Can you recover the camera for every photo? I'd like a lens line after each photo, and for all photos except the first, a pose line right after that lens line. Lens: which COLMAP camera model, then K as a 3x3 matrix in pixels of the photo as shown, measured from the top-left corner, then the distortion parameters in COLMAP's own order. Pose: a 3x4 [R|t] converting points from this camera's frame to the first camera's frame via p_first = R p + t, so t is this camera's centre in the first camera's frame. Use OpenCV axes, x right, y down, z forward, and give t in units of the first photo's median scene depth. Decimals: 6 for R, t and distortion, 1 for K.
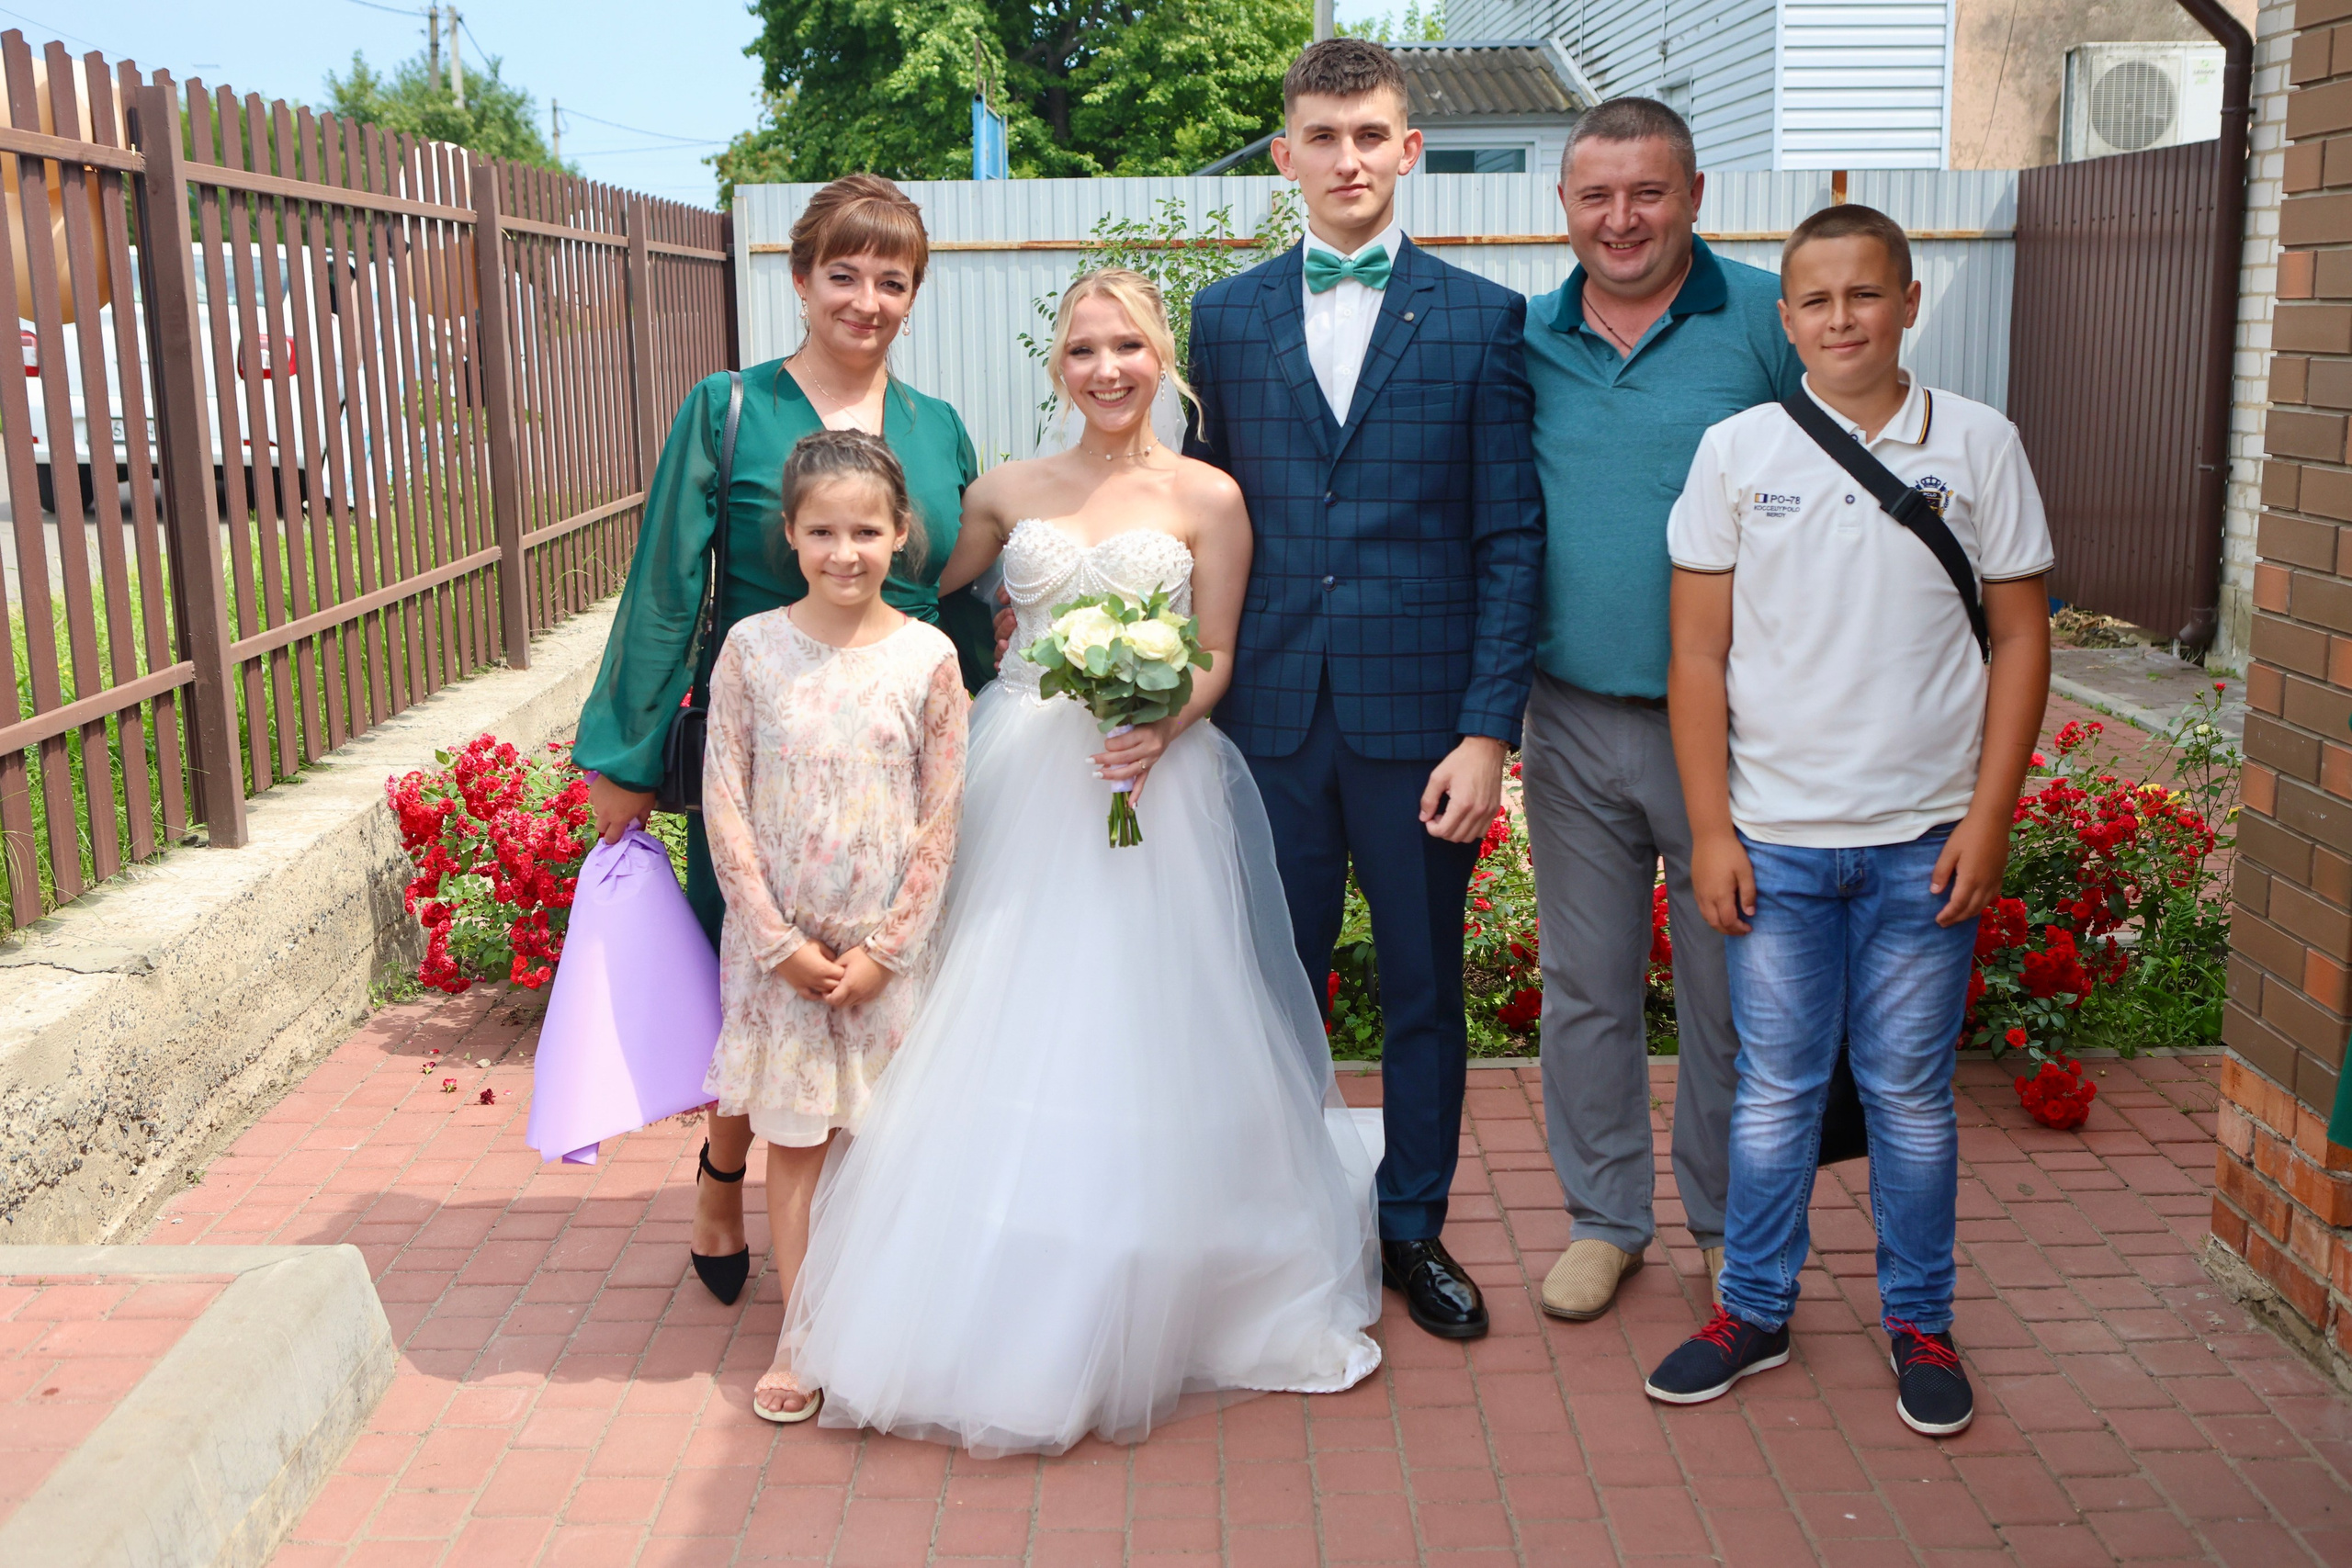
lens RADIAL K [[2443.3, 0, 1172.9], [0, 2443.3, 793.6], [0, 0, 1]] dist [-0.040642, 0.011785]
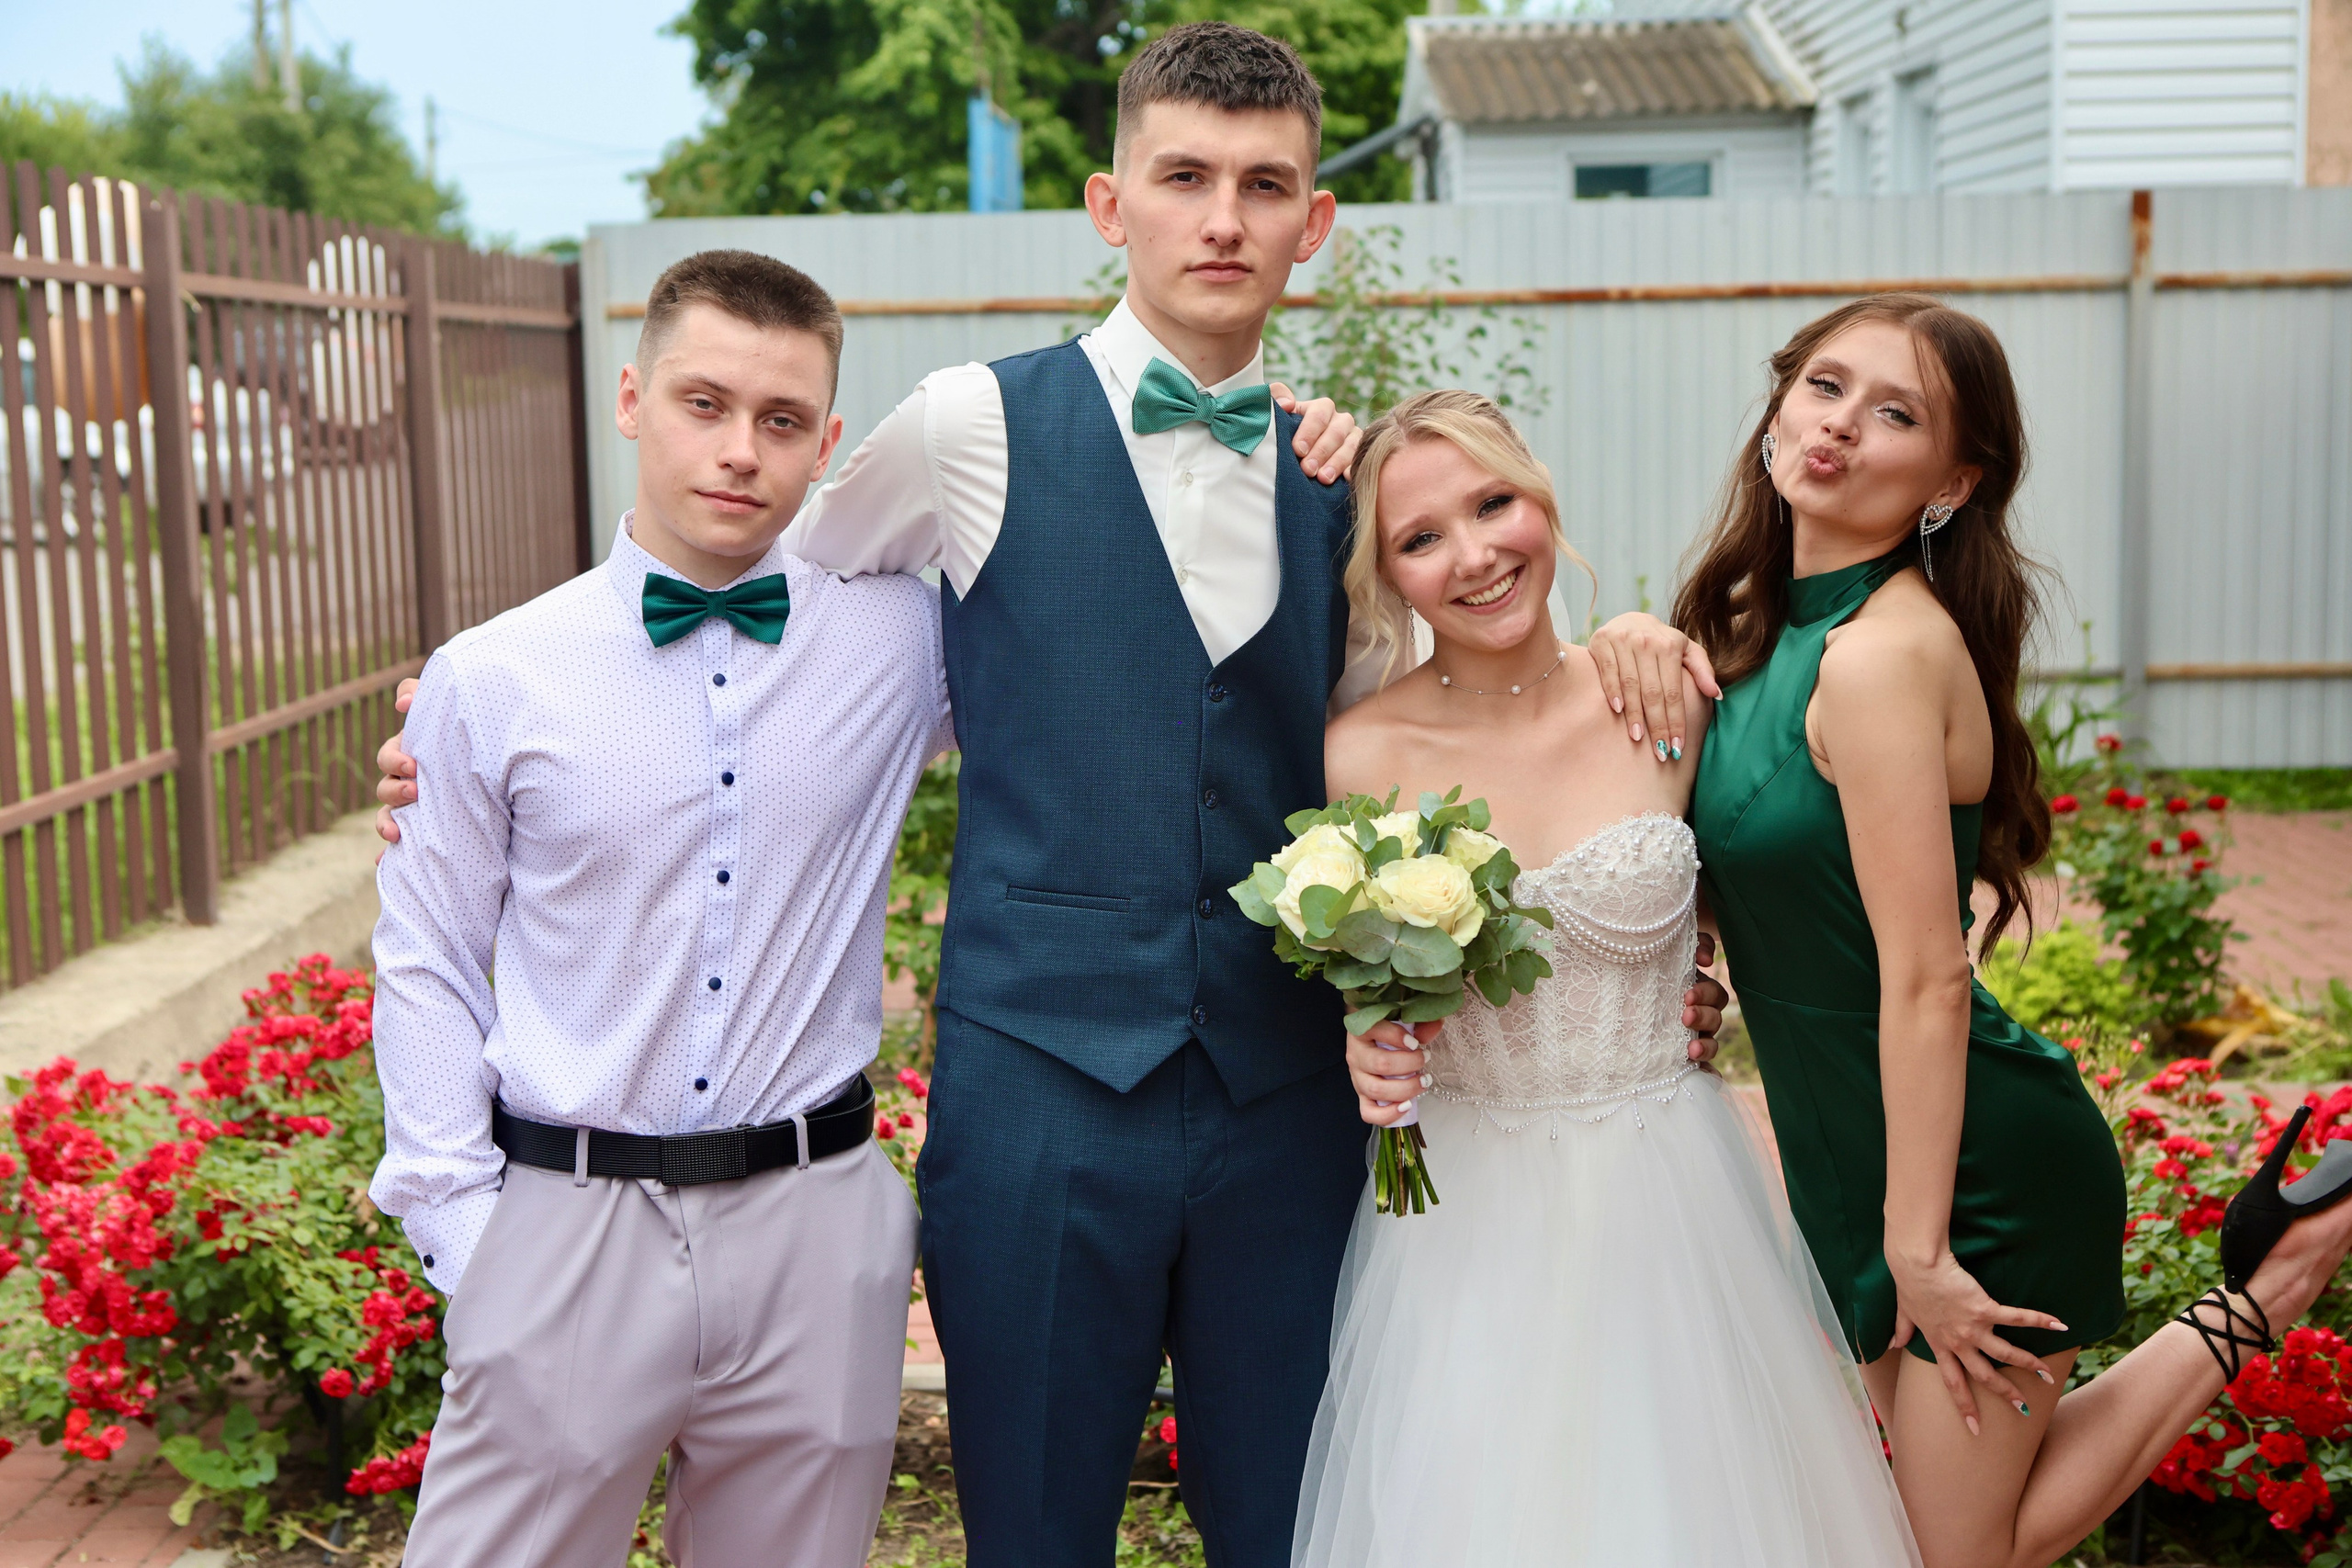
lens RADIAL K [[3322.0, 0, 1173.0], [0, 3322.0, 780.0], [0, 0, 1]] dist [0.028287, 0.062852]
pose [[0.999585, -0.002429, -0.028710, 0.035299], [0.000300, 0.997264, -0.073928, -0.024061], [0.028812, 0.073888, 0.996850, 0.068147]]
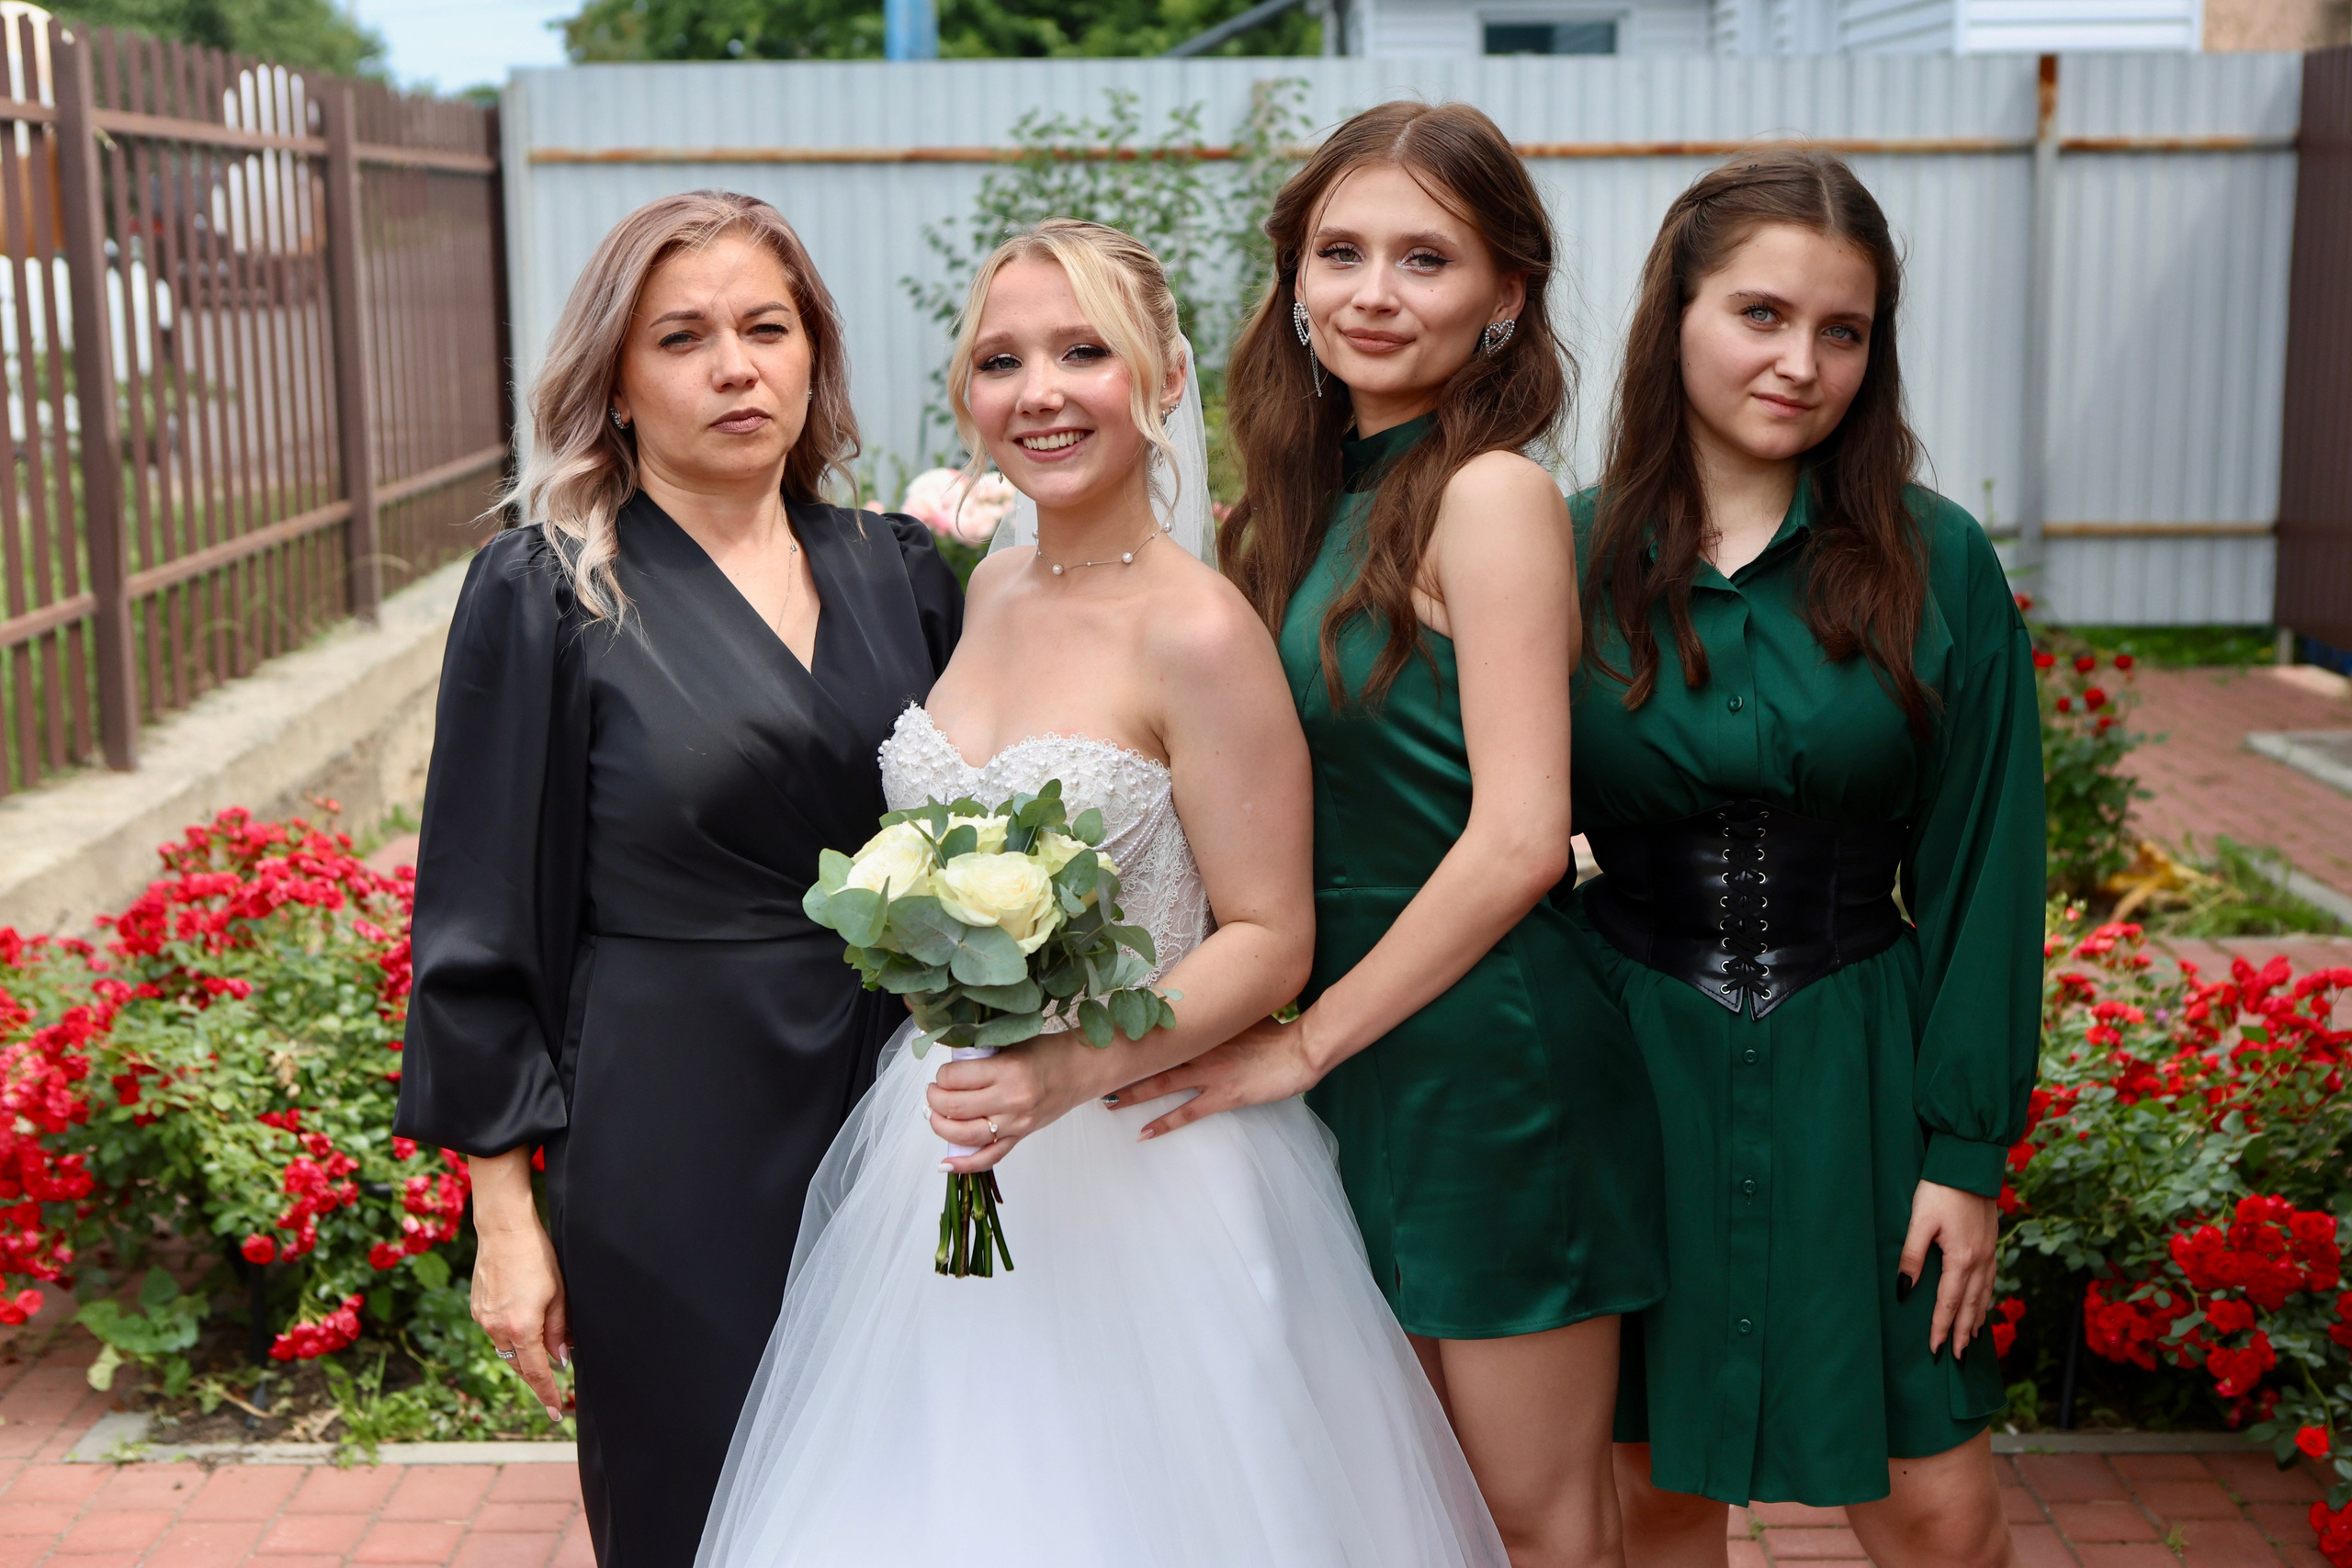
lens RADIAL K [[3209.8, 0, 1184.6], [0, 3209.8, 788.6], [0, 0, 1]] dist [0.001366, 0.110424]
pose [[0.999979, 0.004675, 0.004402, 0.028405], [-0.004576, 0.999743, -0.022209, -0.029715], [-0.004504, 0.022188, 0.999744, 0.098600]]
